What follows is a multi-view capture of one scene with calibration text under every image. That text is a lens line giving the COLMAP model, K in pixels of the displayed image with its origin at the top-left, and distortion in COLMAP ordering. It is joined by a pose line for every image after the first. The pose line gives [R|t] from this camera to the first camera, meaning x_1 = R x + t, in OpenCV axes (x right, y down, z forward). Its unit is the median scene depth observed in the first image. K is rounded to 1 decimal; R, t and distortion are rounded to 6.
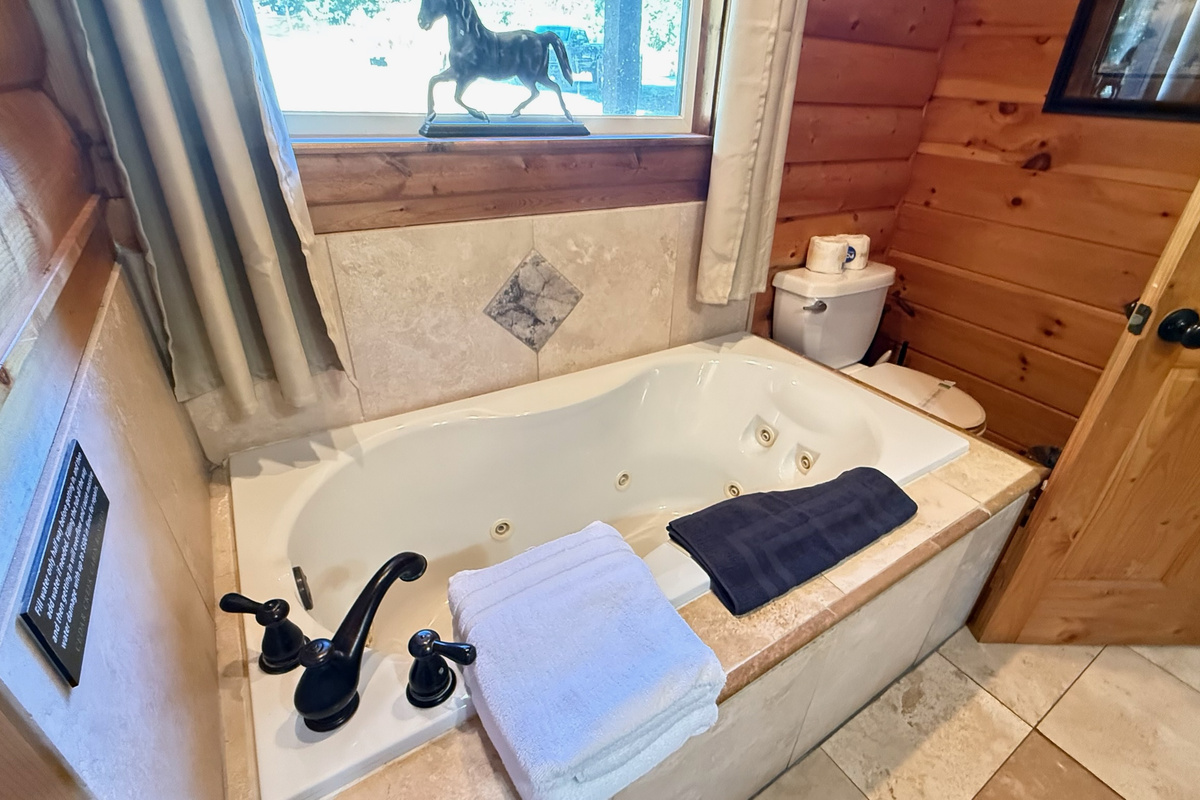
lens RADIAL K [[565.8, 0, 607.7], [0, 565.8, 394.4], [0, 0, 1]] dist [0.002333, -0.001326]
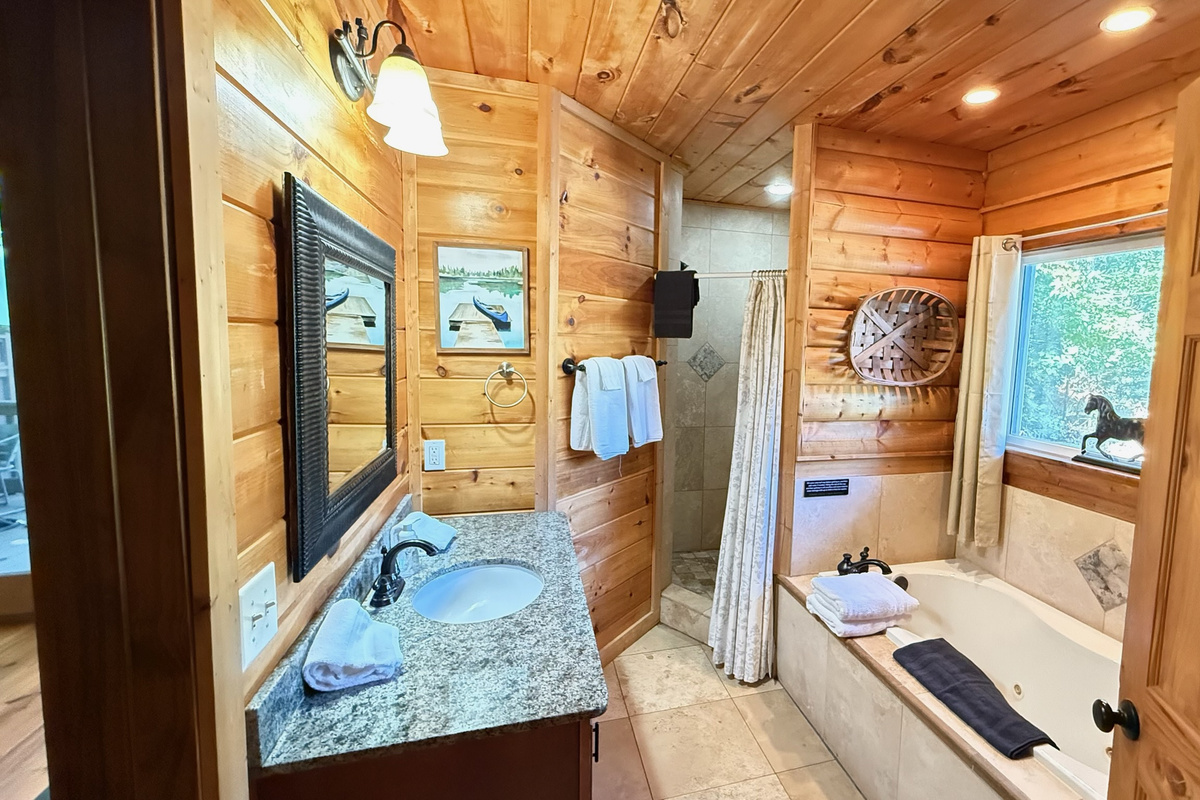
lens RADIAL K [[565.8, 0, 600.9], [0, 565.8, 398.8], [0, 0, 1]] dist [0.002333, -0.001326]
pose [[-0.433638, 0.046416, -0.899891, 1.907077], [-0.468419, 0.841519, 0.269126, -0.356890], [0.769767, 0.538230, -0.343173, 0.276200]]
